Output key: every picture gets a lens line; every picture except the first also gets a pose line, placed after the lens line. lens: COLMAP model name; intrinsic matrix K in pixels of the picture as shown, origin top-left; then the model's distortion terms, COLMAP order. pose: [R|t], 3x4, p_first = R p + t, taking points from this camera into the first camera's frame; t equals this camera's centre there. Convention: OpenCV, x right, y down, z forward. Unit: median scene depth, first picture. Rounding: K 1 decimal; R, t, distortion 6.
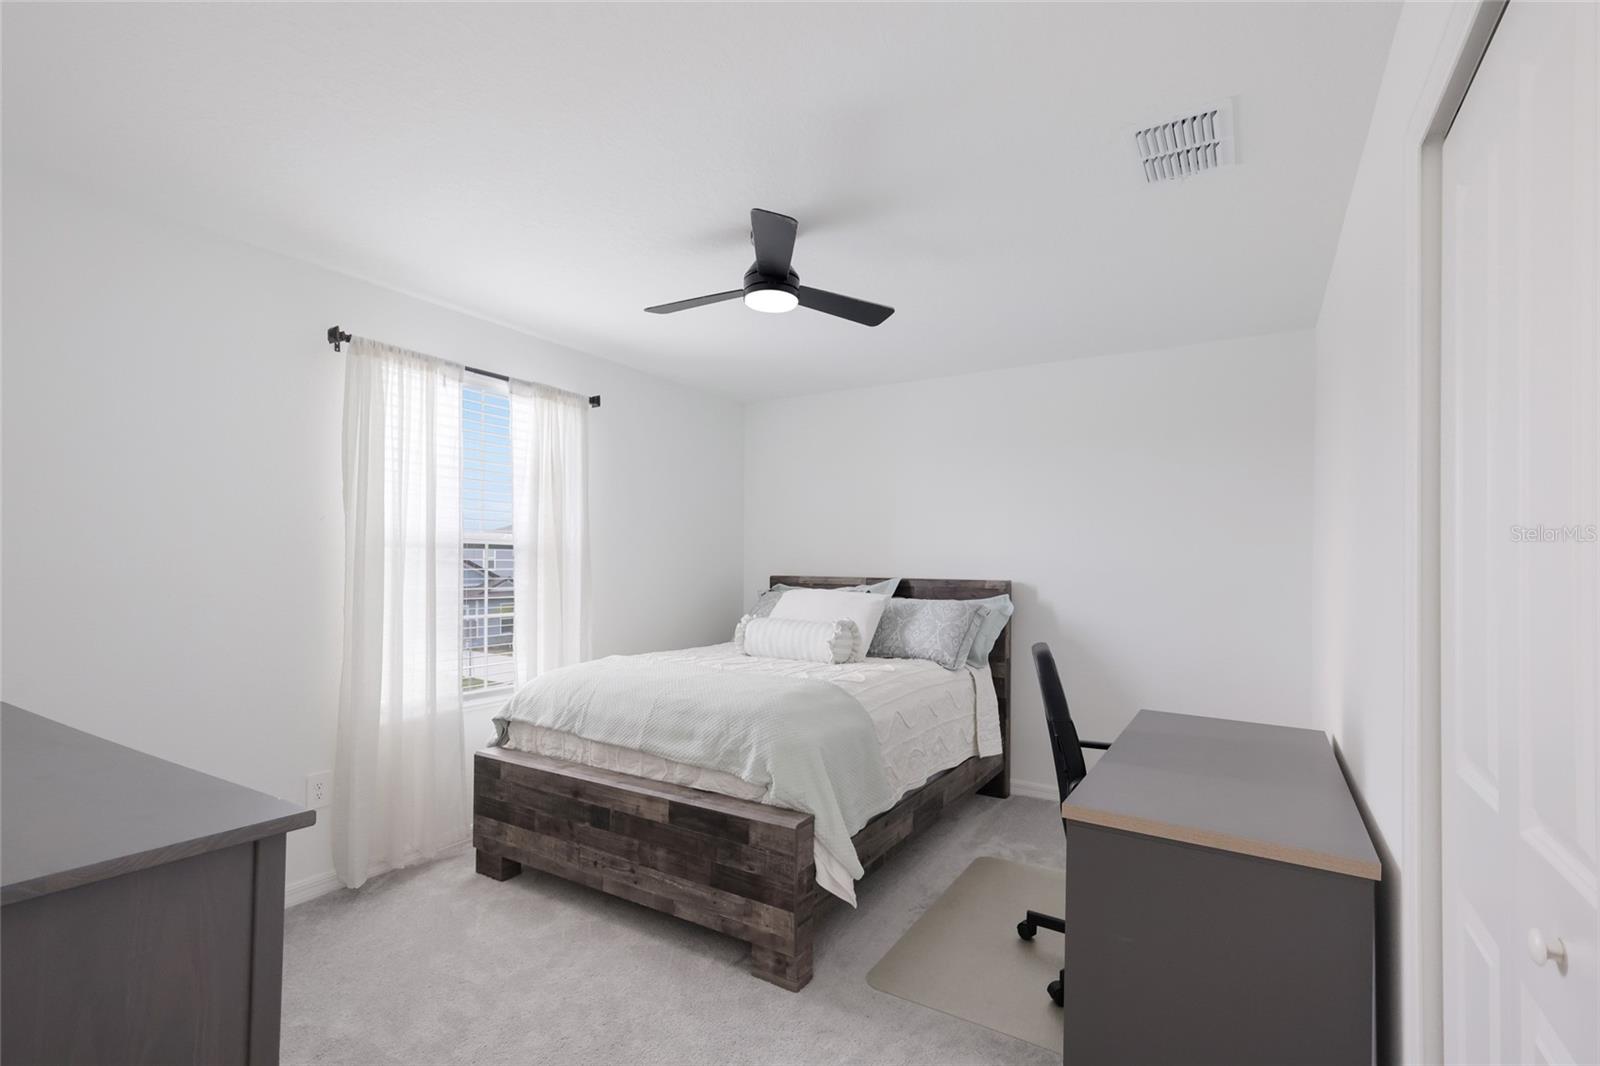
lens RADIAL K [[709.2, 0, 795.7], [0, 709.2, 528.4], [0, 0, 1]] dist [0.002786, 0.000398]
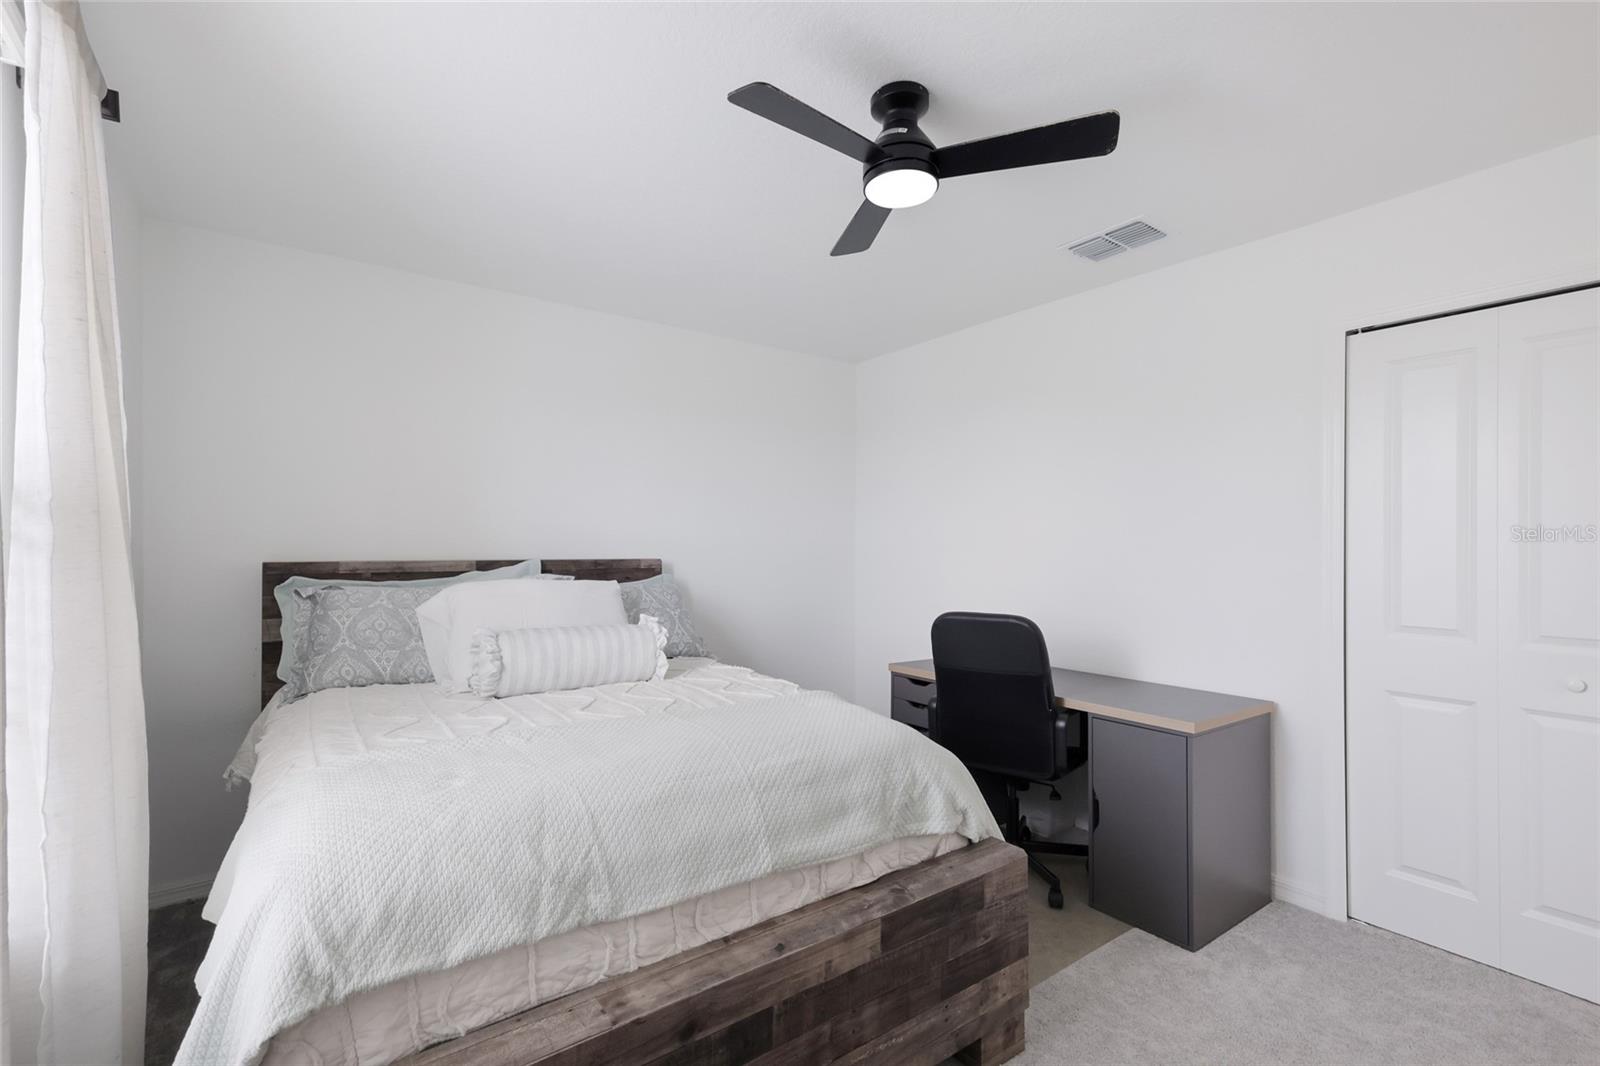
lens RADIAL K [[709.2, 0, 795.7], [0, 709.2, 528.4], [0, 0, 1]] dist [0.002786, 0.000398]
pose [[0.384703, 0.013697, 0.922939, -0.743268], [-0.042338, 0.999099, 0.002820, 0.040723], [-0.922069, -0.040161, 0.384937, 0.795396]]
